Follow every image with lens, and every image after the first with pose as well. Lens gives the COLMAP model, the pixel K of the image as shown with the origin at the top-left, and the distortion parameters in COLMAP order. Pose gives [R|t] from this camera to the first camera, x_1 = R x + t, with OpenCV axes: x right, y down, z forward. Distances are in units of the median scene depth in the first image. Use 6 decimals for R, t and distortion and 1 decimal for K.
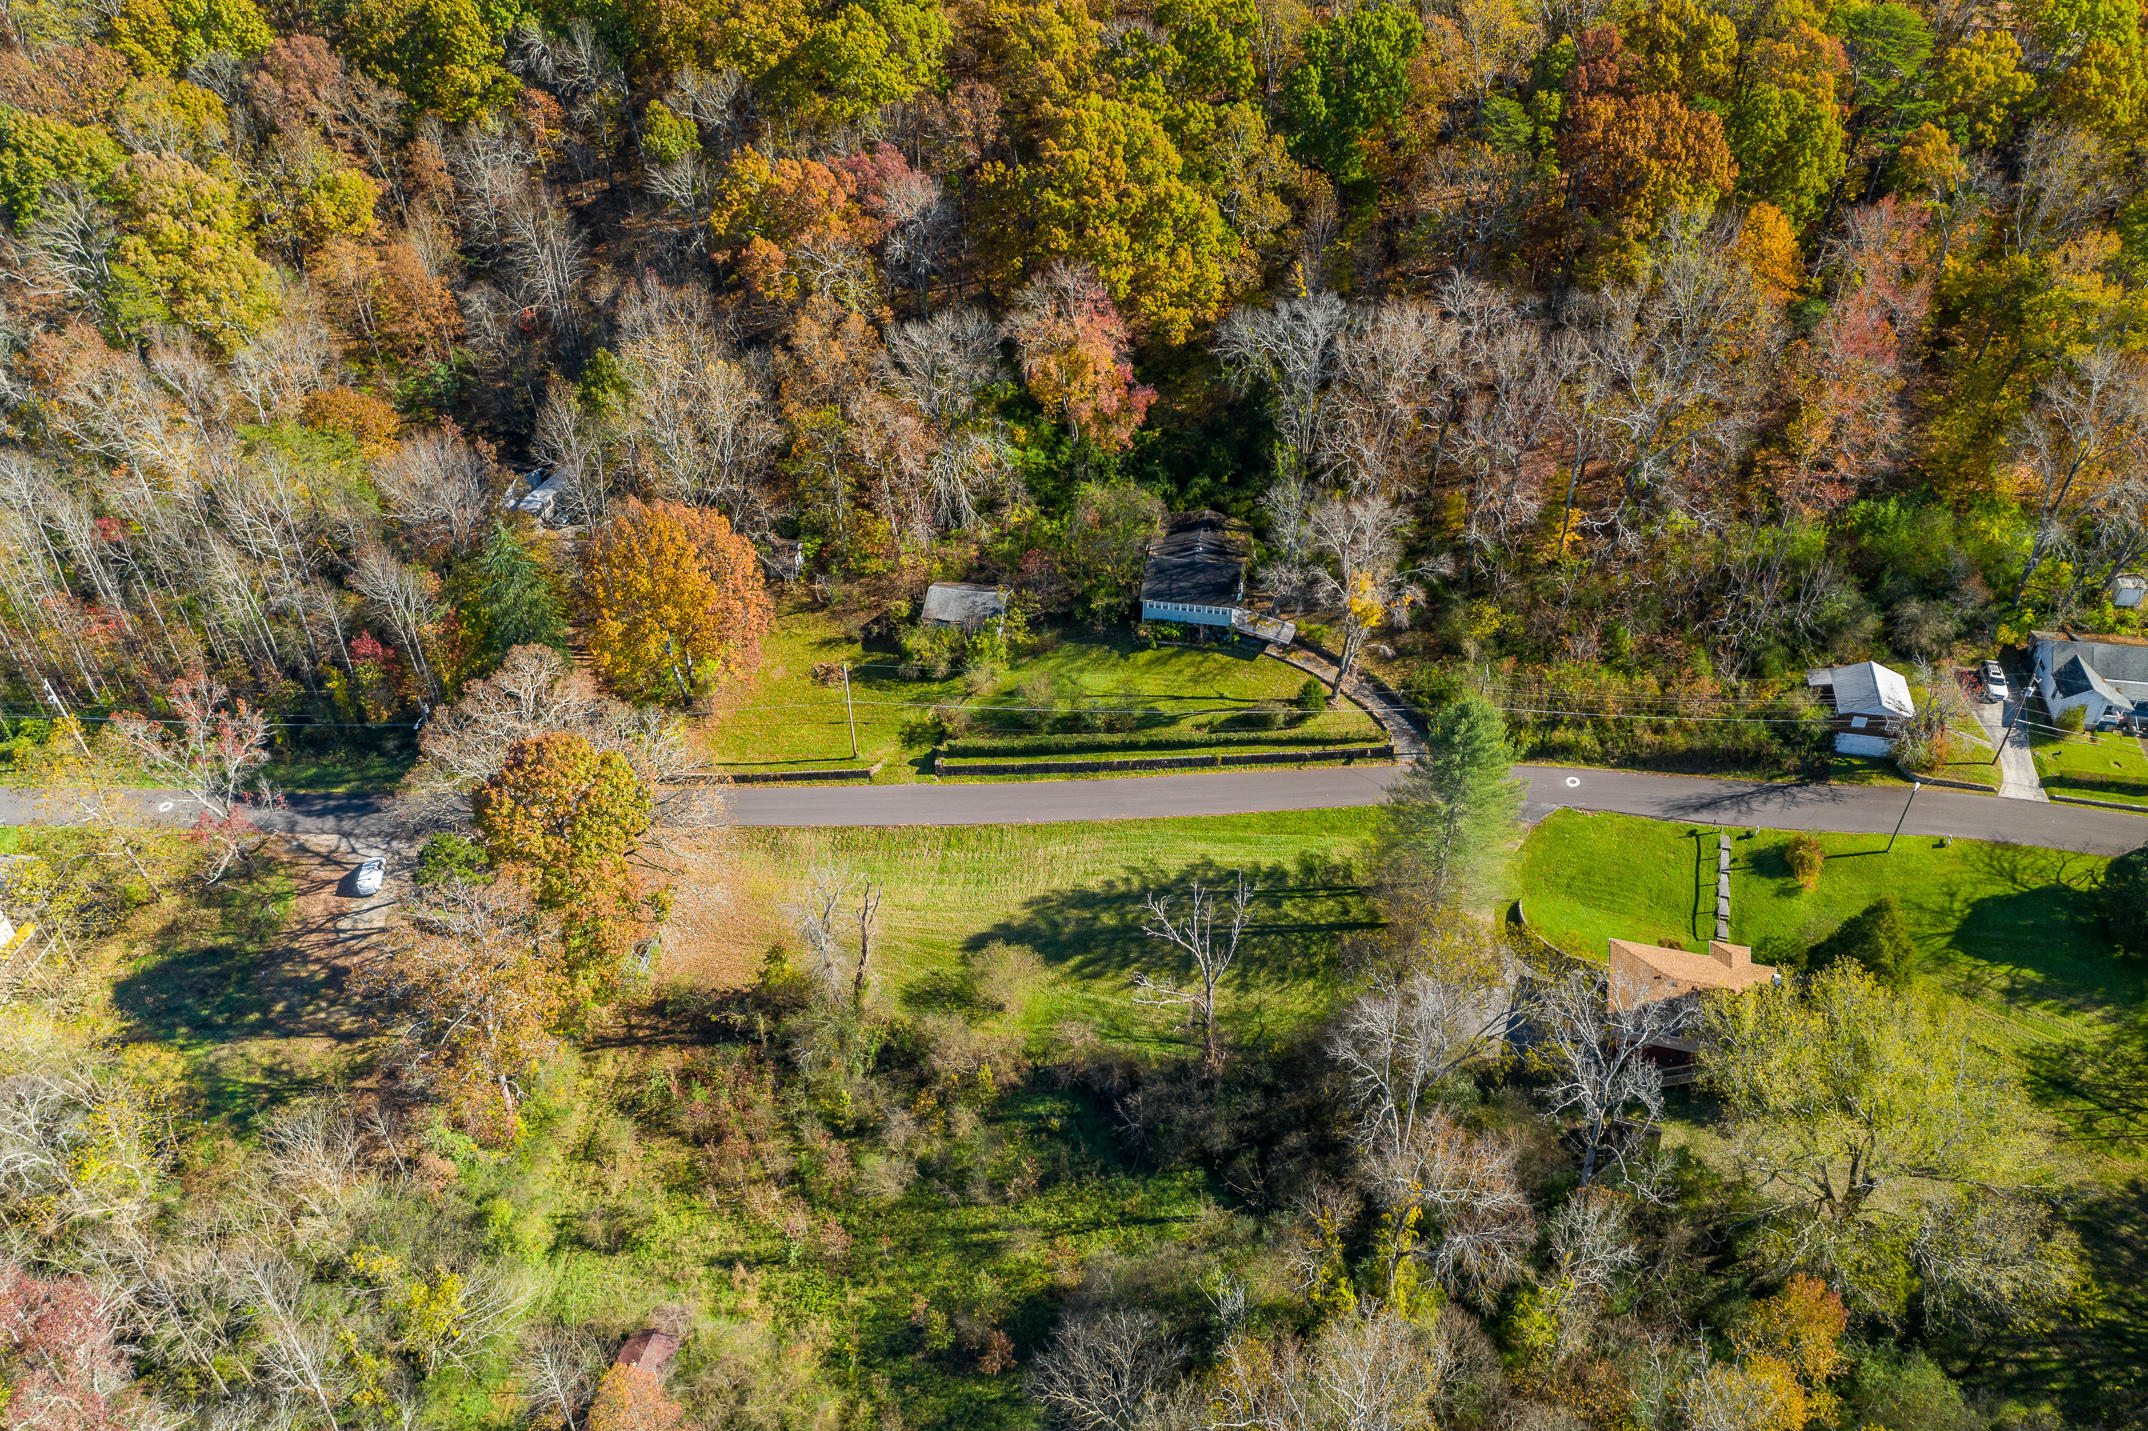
lens RADIAL K [[1711.1, 0, 1079.0], [0, 1711.1, 709.4], [0, 0, 1]] dist [-0.005990, 0.010328]
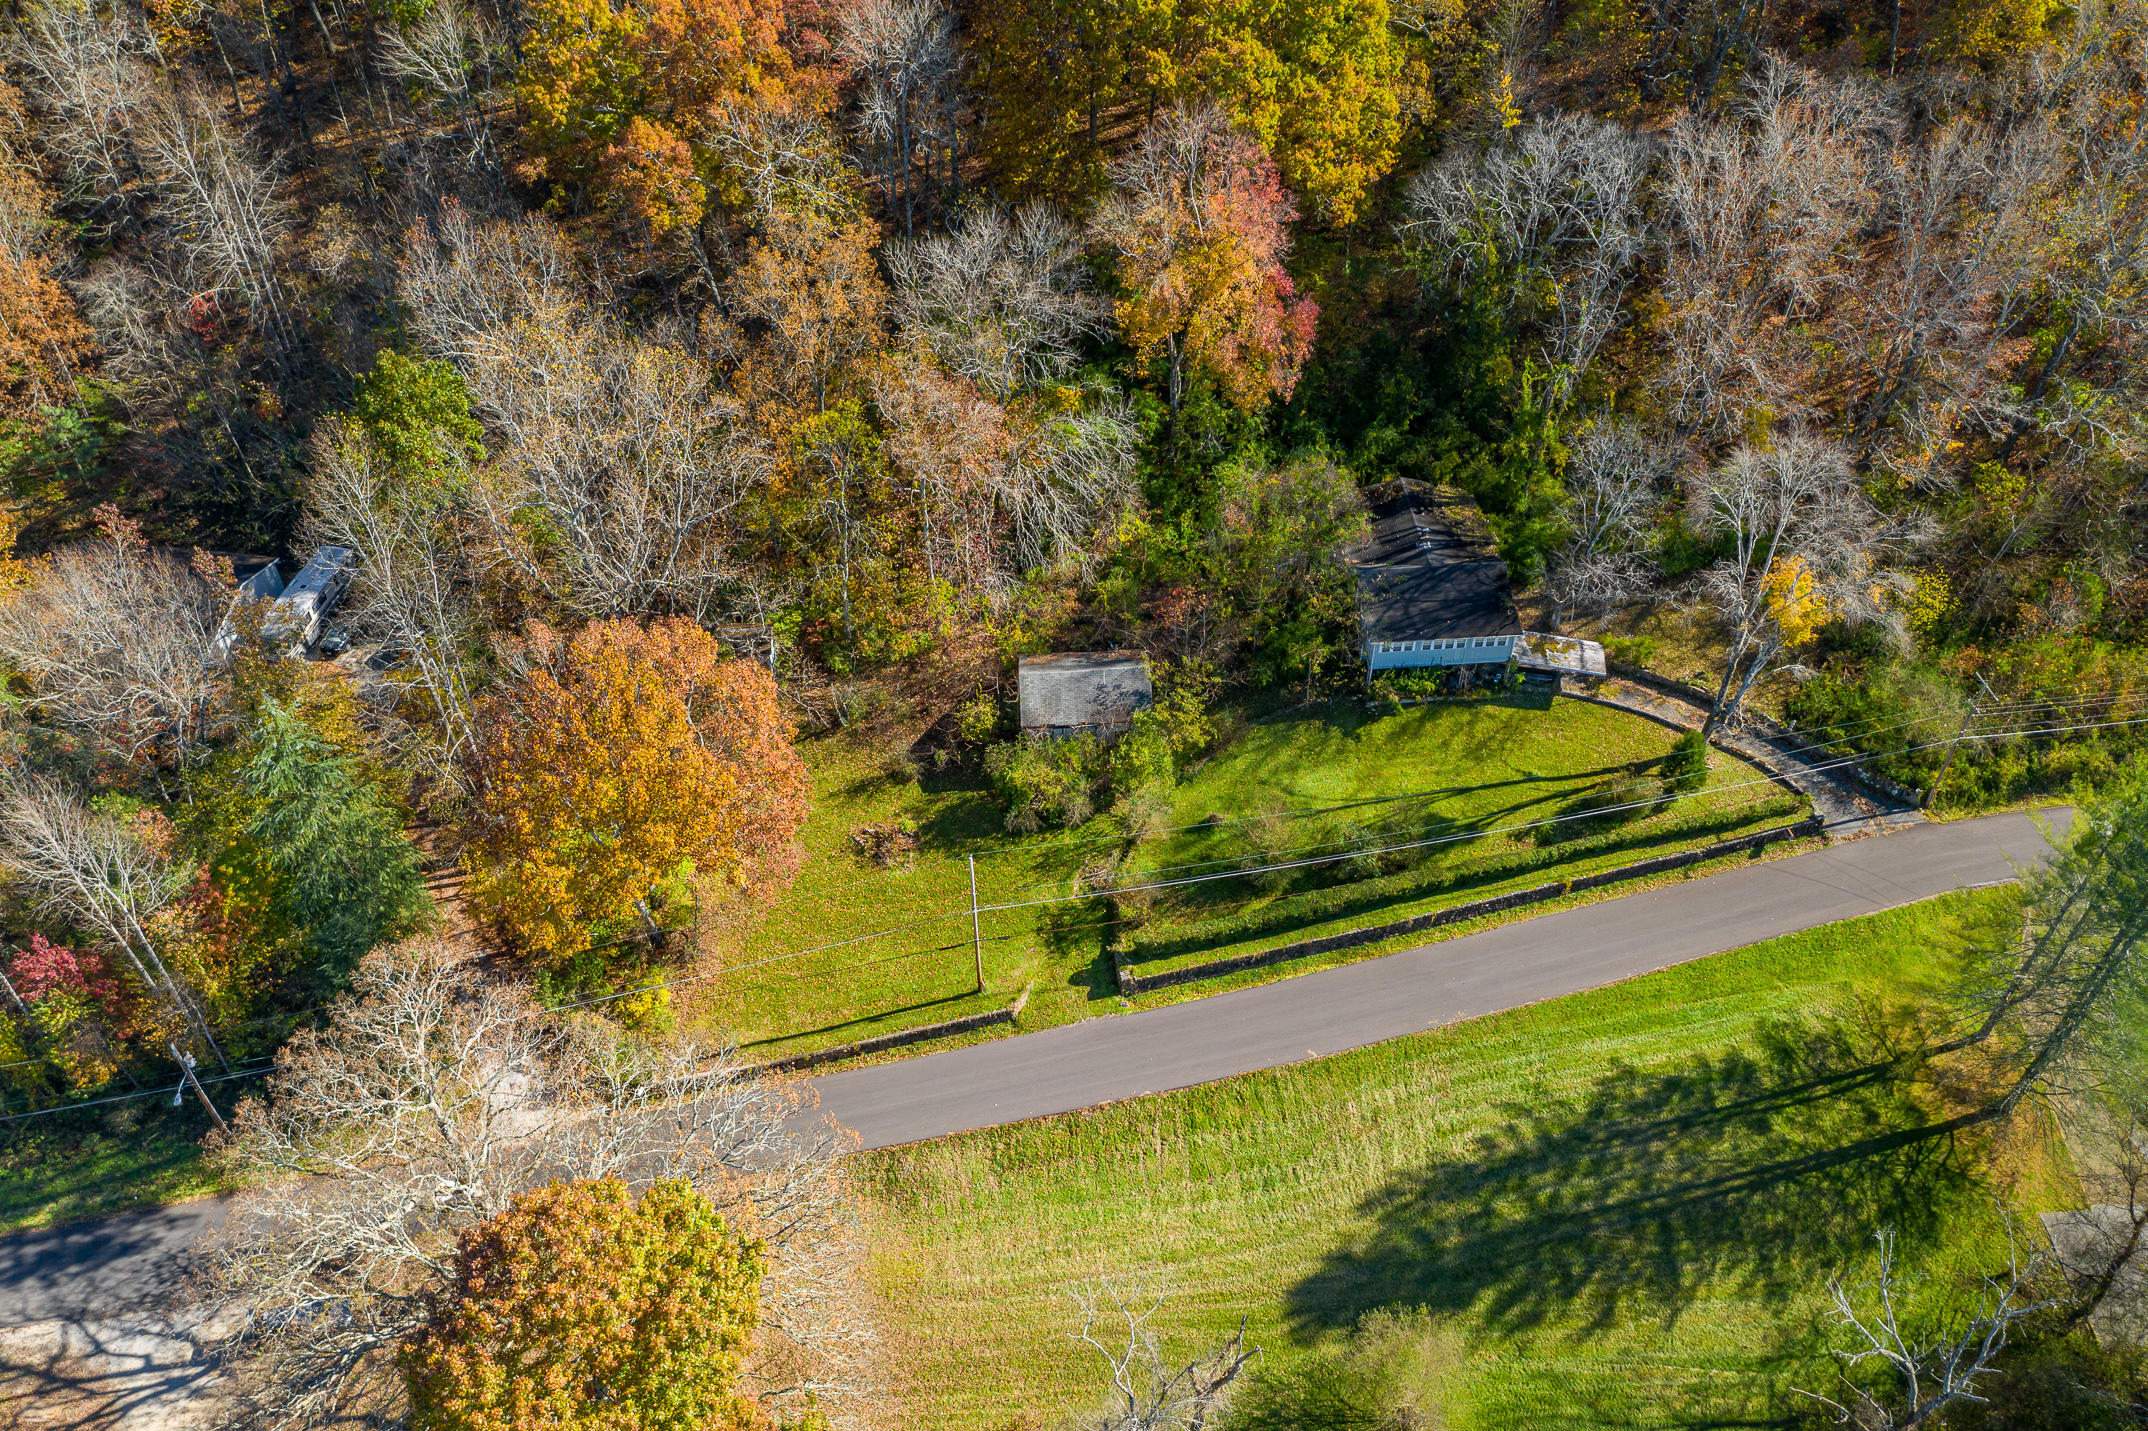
lens RADIAL K [[1716.9, 0, 1097.7], [0, 1716.9, 712.9], [0, 0, 1]] dist [-0.007626, 0.007943]
pose [[0.968744, -0.167547, 0.182929, -0.180017], [0.156640, 0.984981, 0.072633, -0.100556], [-0.192351, -0.041708, 0.980439, 0.408716]]
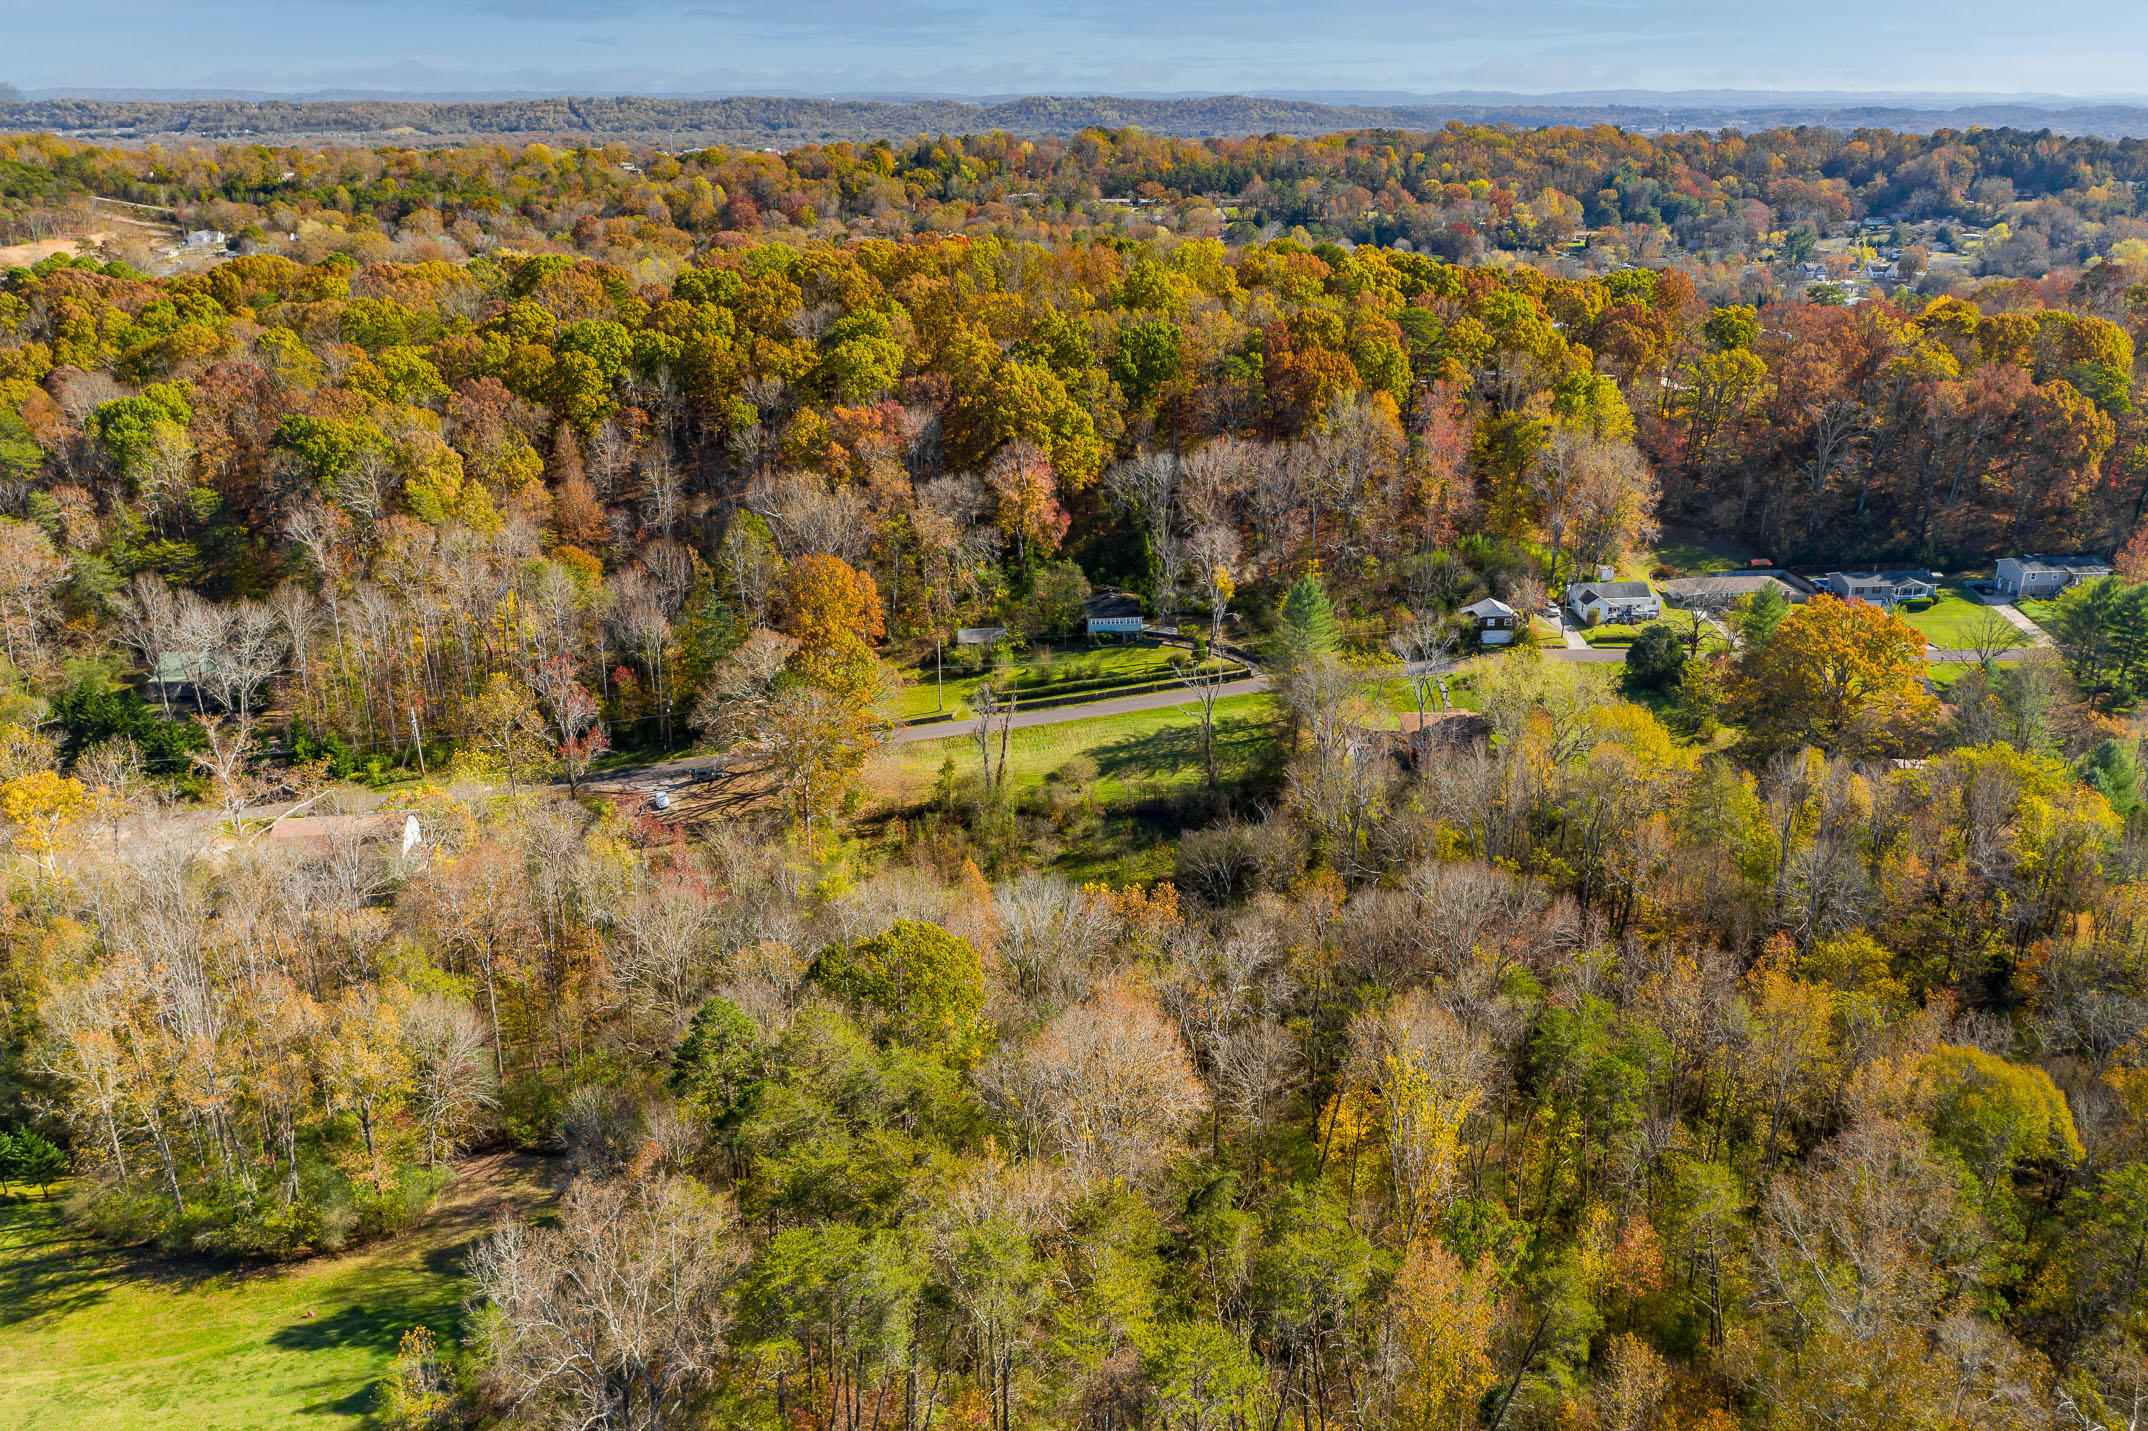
lens RADIAL K [[1711.1, 0, 1079.0], [0, 1711.1, 709.4], [0, 0, 1]] dist [-0.005990, 0.010328]
pose [[0.965957, -0.082193, 0.245298, -0.397263], [0.160142, 0.934658, -0.317441, 0.558767], [-0.203178, 0.345917, 0.916002, -0.520595]]
